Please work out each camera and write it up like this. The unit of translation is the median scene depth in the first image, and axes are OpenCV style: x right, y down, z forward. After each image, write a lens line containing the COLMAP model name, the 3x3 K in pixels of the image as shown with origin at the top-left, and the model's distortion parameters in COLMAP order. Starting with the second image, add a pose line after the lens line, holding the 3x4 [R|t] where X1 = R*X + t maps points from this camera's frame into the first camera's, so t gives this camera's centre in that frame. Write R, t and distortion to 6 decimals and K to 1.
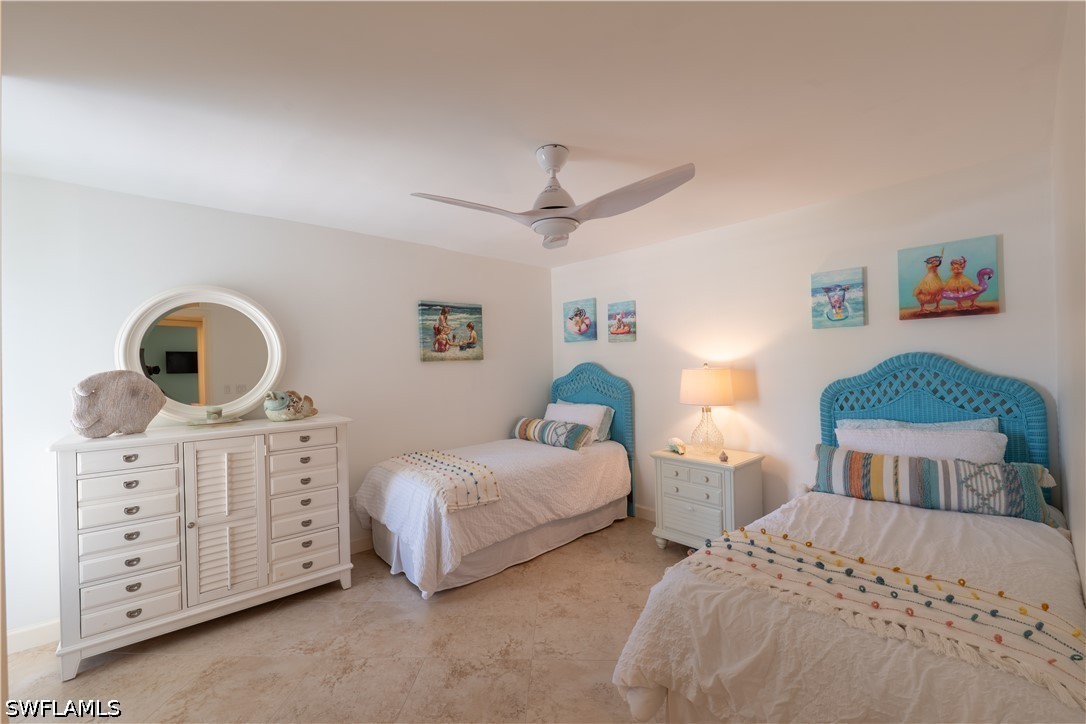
lens RADIAL K [[441.7, 0, 541.2], [0, 441.7, 362.6], [0, 0, 1]] dist [-0.014006, 0.001512]
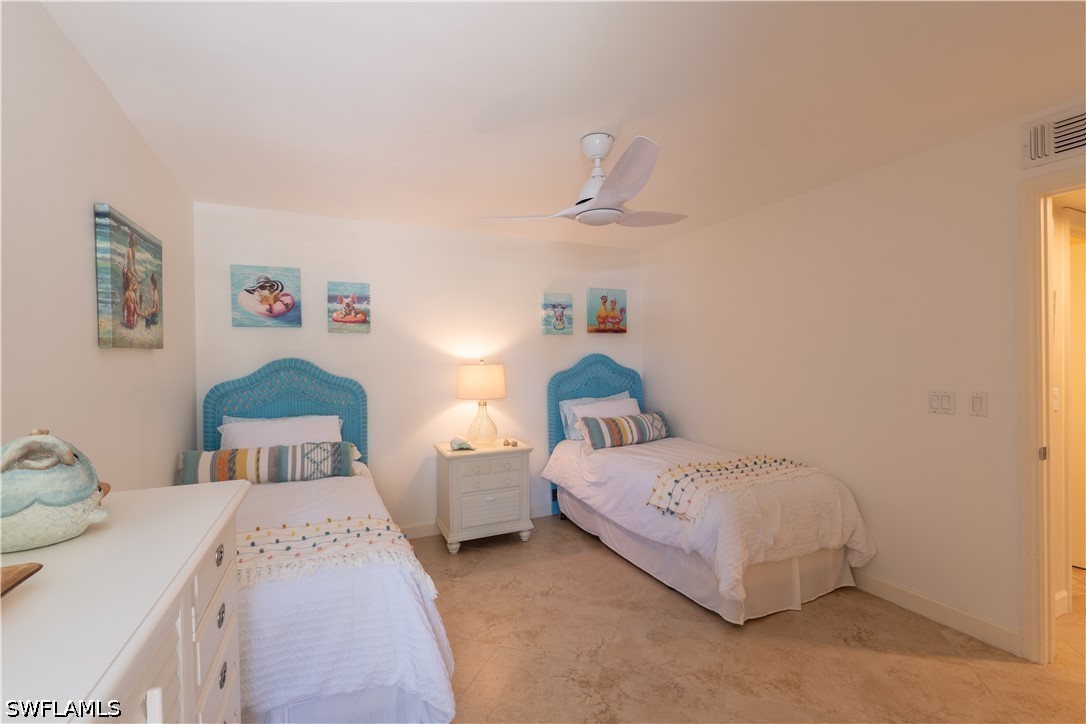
lens RADIAL K [[477.3, 0, 538.8], [0, 477.3, 364.9], [0, 0, 1]] dist [-0.004305, -0.000085]
pose [[0.298253, 0.004802, 0.954475, -0.782285], [0.001264, 0.999984, -0.005426, 0.023777], [-0.954486, 0.002825, 0.298242, 0.616692]]
